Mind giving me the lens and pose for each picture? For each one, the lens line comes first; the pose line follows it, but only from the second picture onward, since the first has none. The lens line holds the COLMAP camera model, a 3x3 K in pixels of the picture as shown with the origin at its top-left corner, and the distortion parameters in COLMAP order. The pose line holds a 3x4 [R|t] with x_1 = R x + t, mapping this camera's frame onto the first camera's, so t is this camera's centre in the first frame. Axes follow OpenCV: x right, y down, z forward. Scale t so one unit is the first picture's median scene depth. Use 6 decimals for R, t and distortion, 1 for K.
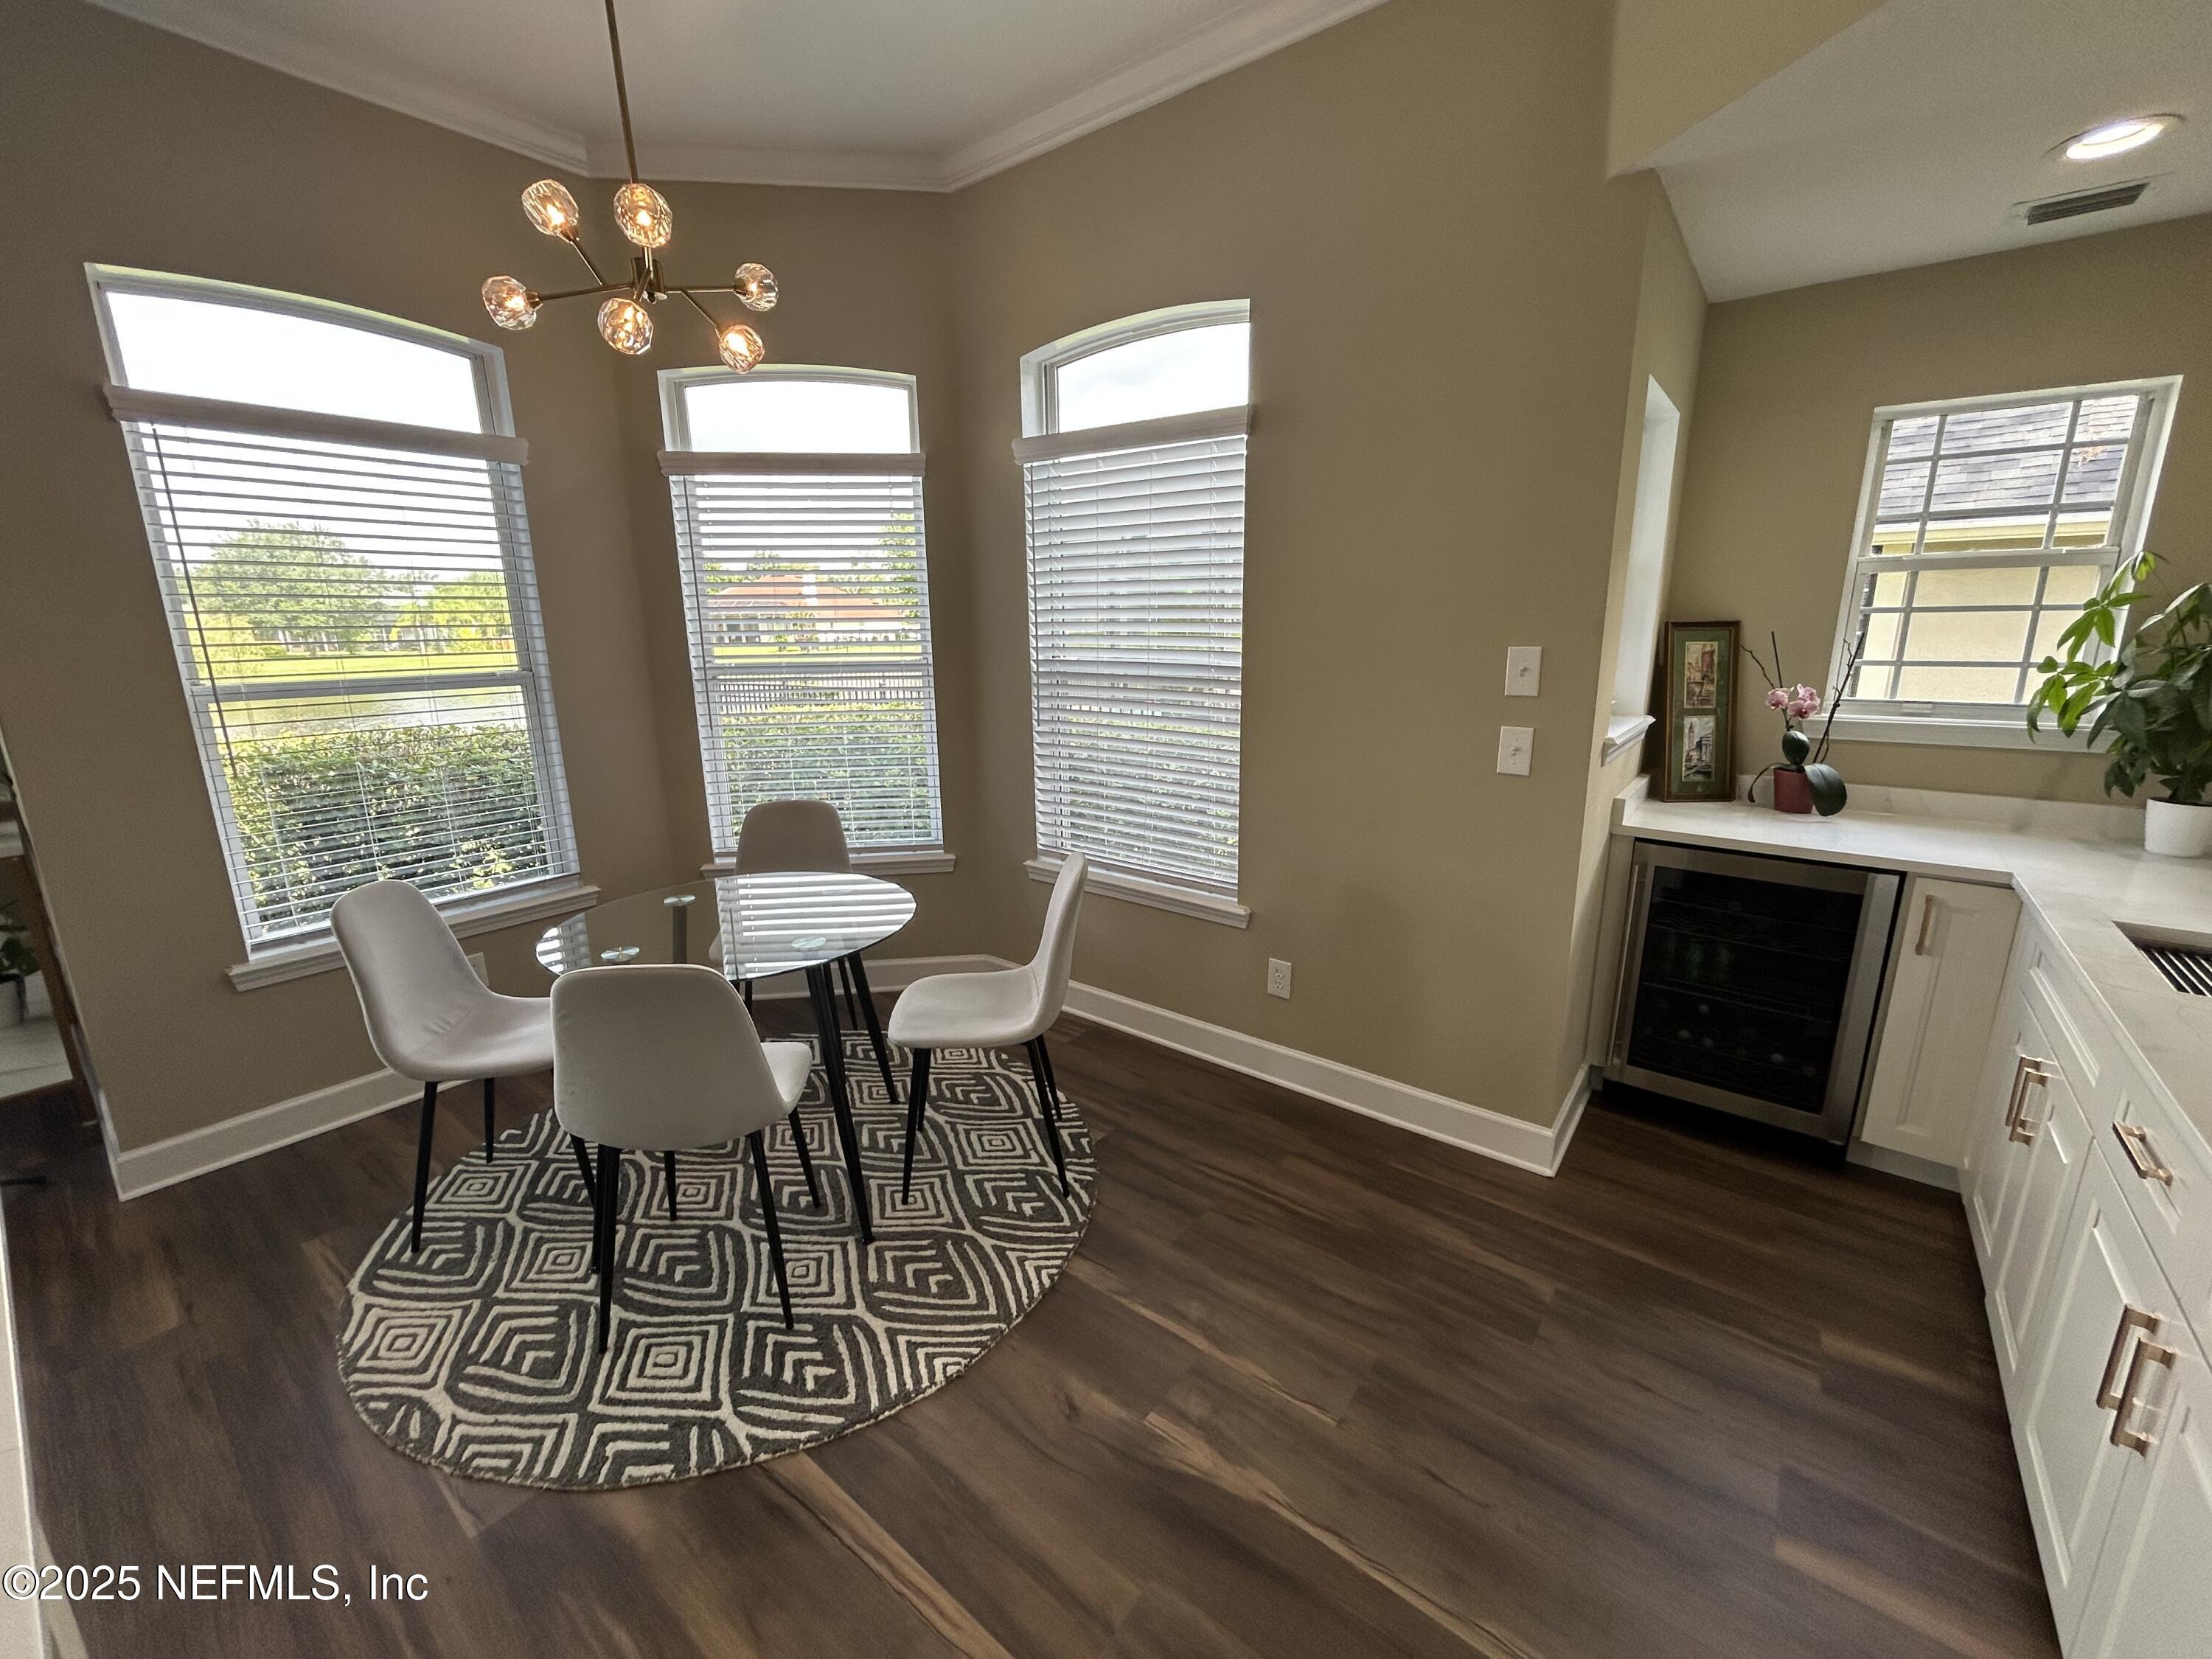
lens RADIAL K [[891.8, 0, 1106.4], [0, 891.8, 823.1], [0, 0, 1]] dist [-0.002409, 0.002030]
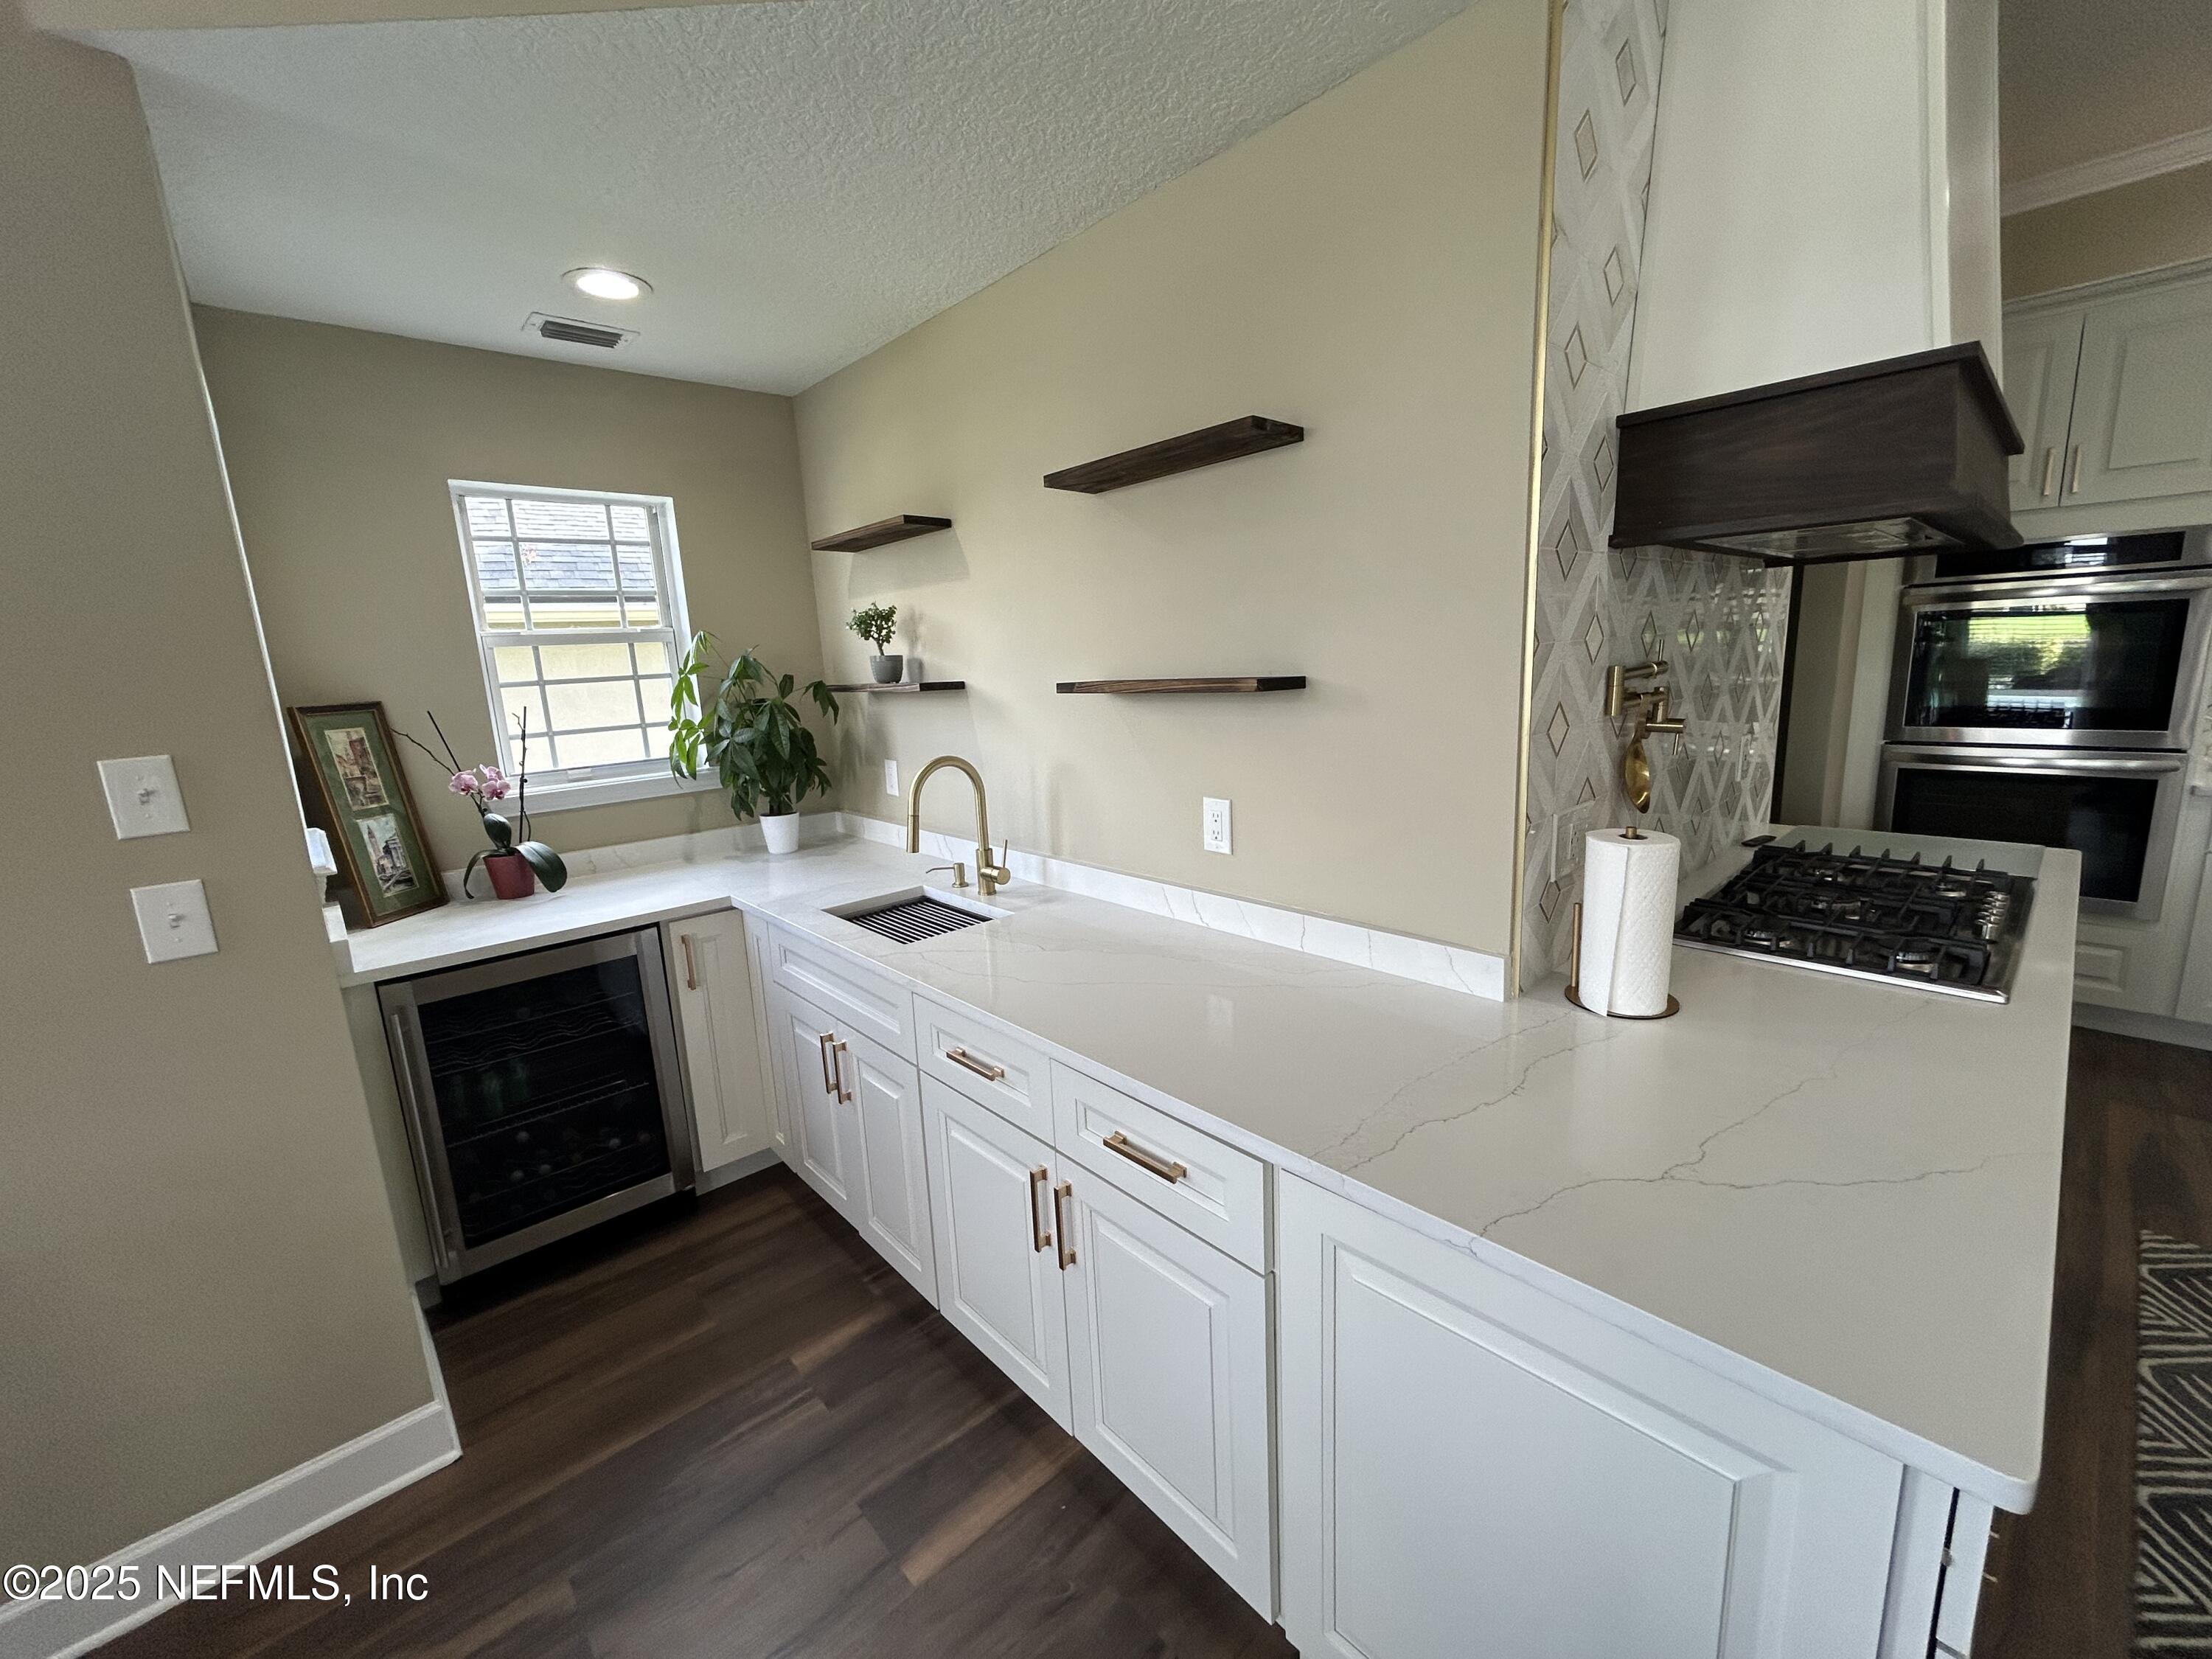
lens RADIAL K [[891.8, 0, 1108.3], [0, 891.8, 823.2], [0, 0, 1]] dist [-0.002409, 0.002030]
pose [[0.165111, -0.183822, 0.968993, -0.022658], [0.266117, 0.954342, 0.135697, -0.052216], [-0.949695, 0.235461, 0.206491, 0.214777]]
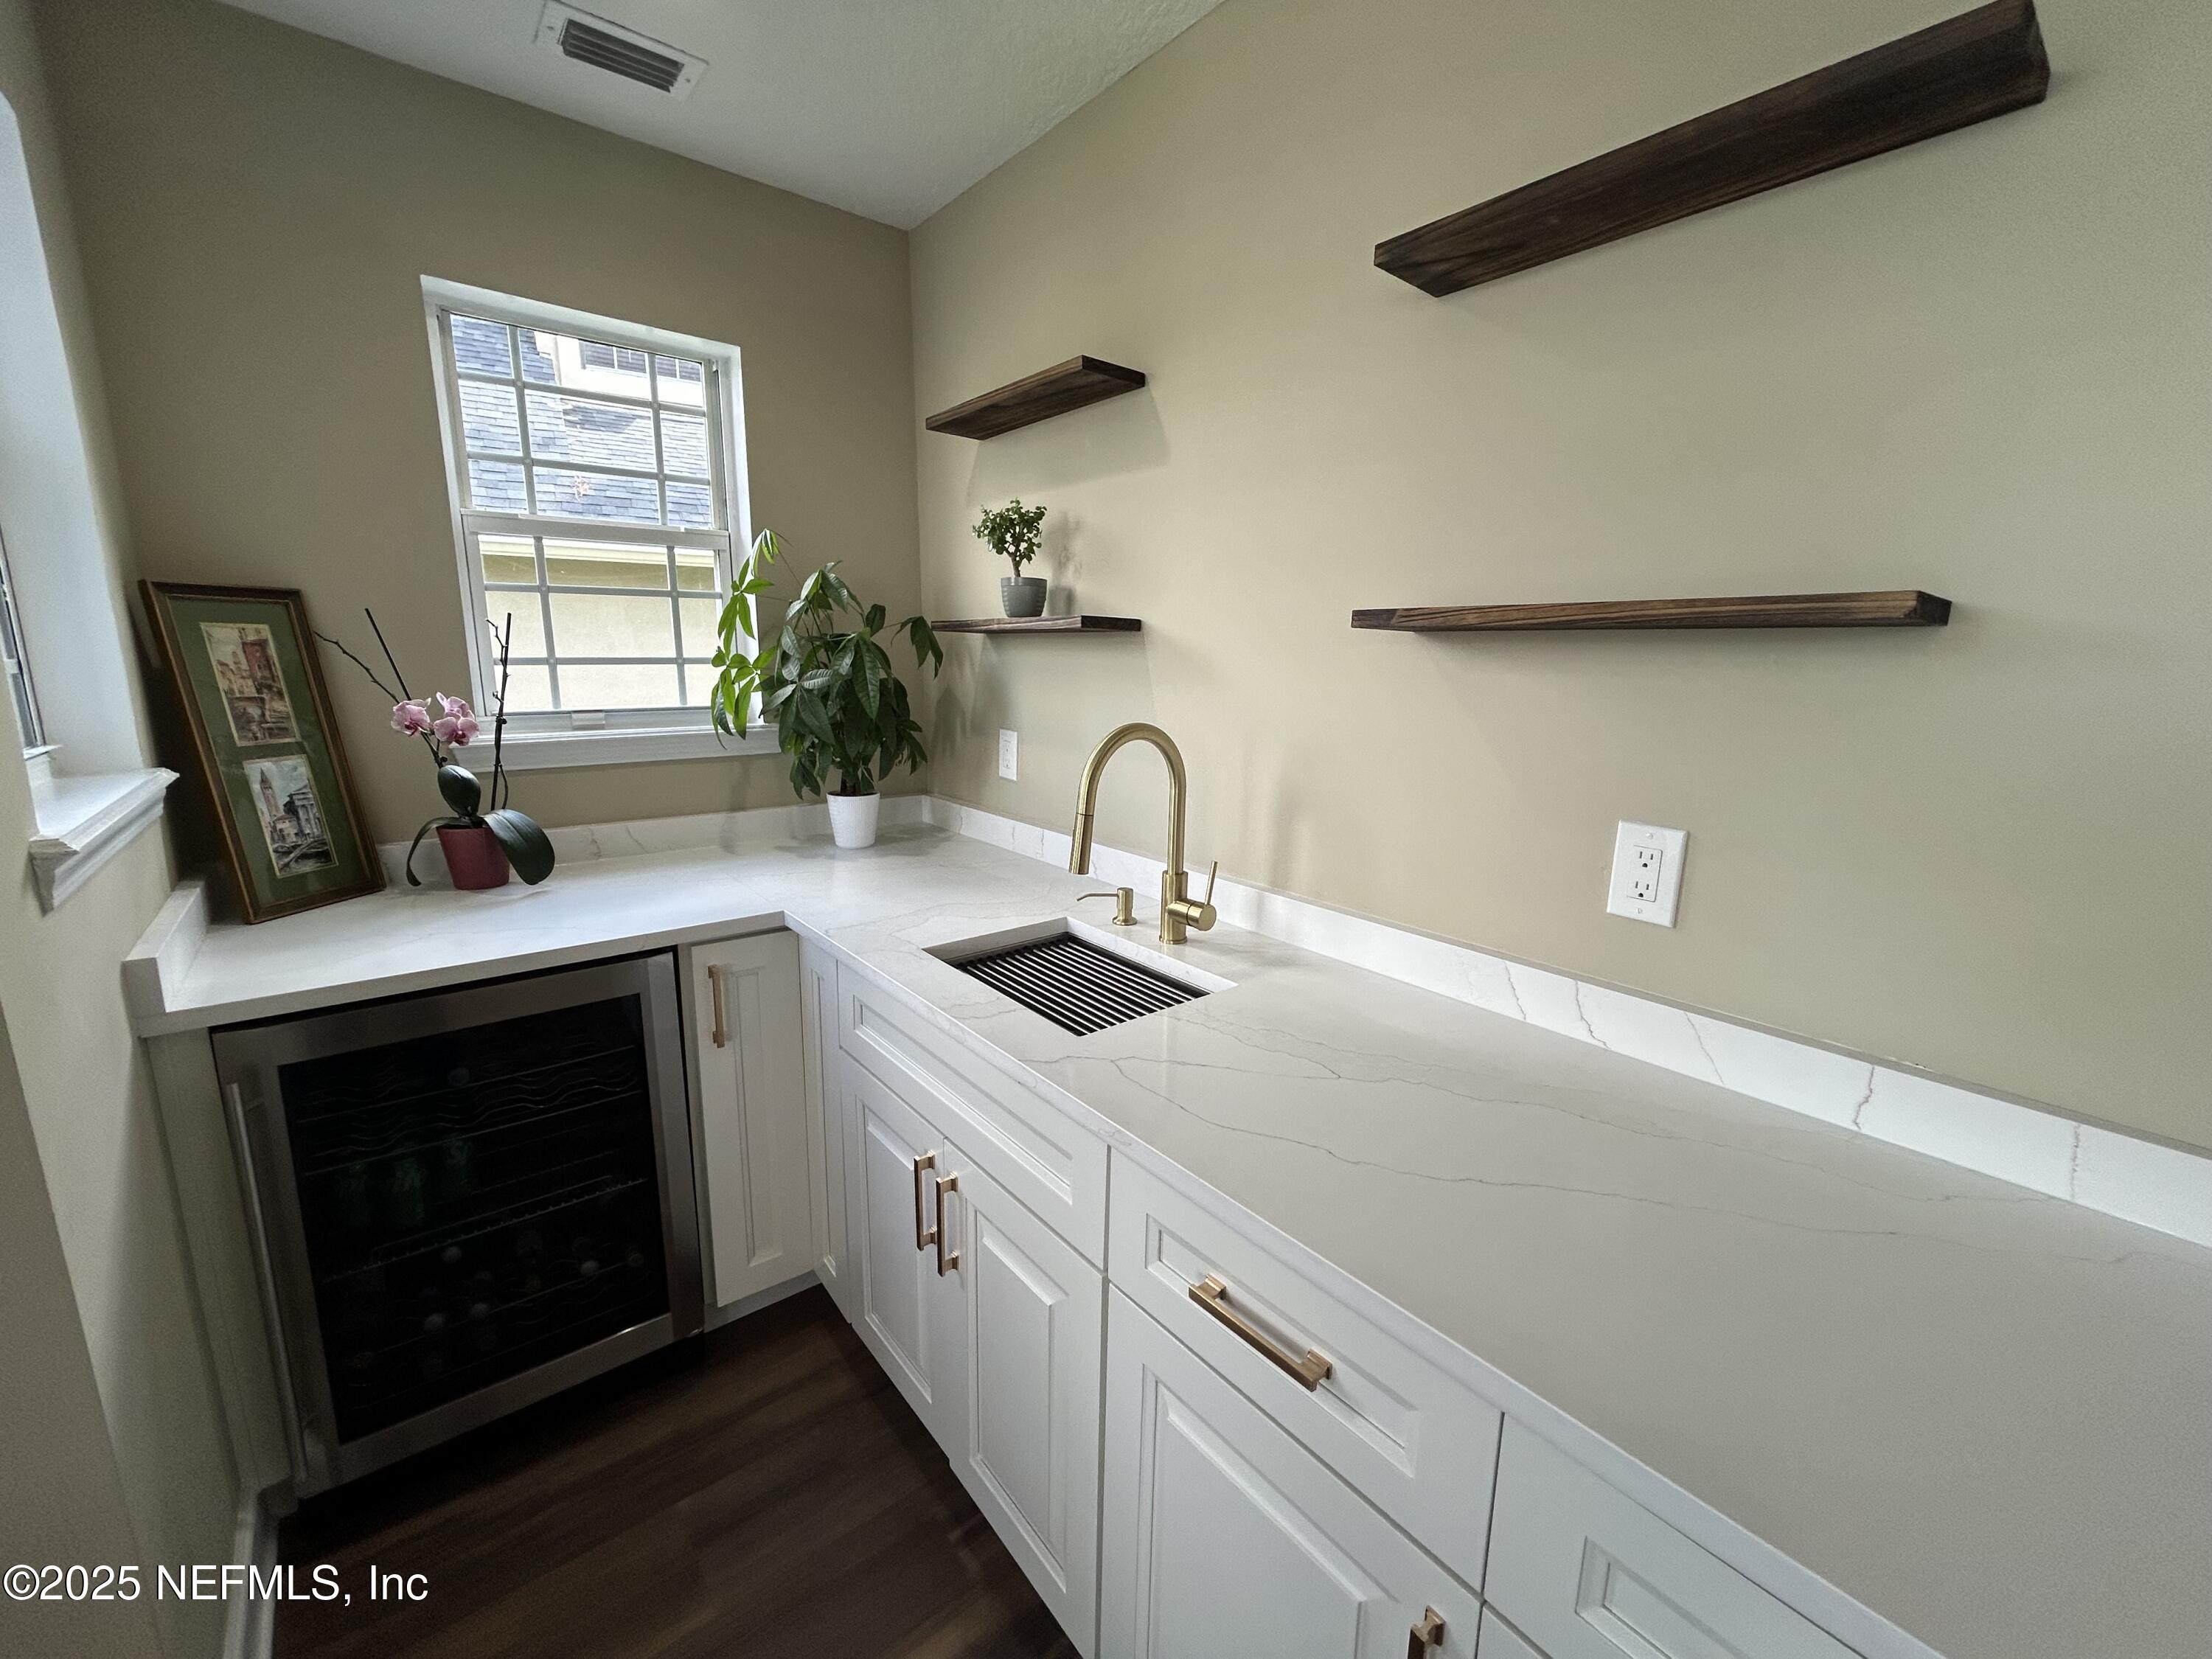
lens RADIAL K [[891.8, 0, 1111.1], [0, 891.8, 823.4], [0, 0, 1]] dist [-0.002409, 0.002030]
pose [[0.214848, -0.175016, 0.960838, 0.269620], [0.202260, 0.970457, 0.131542, -0.054842], [-0.955474, 0.166078, 0.243899, 0.424811]]
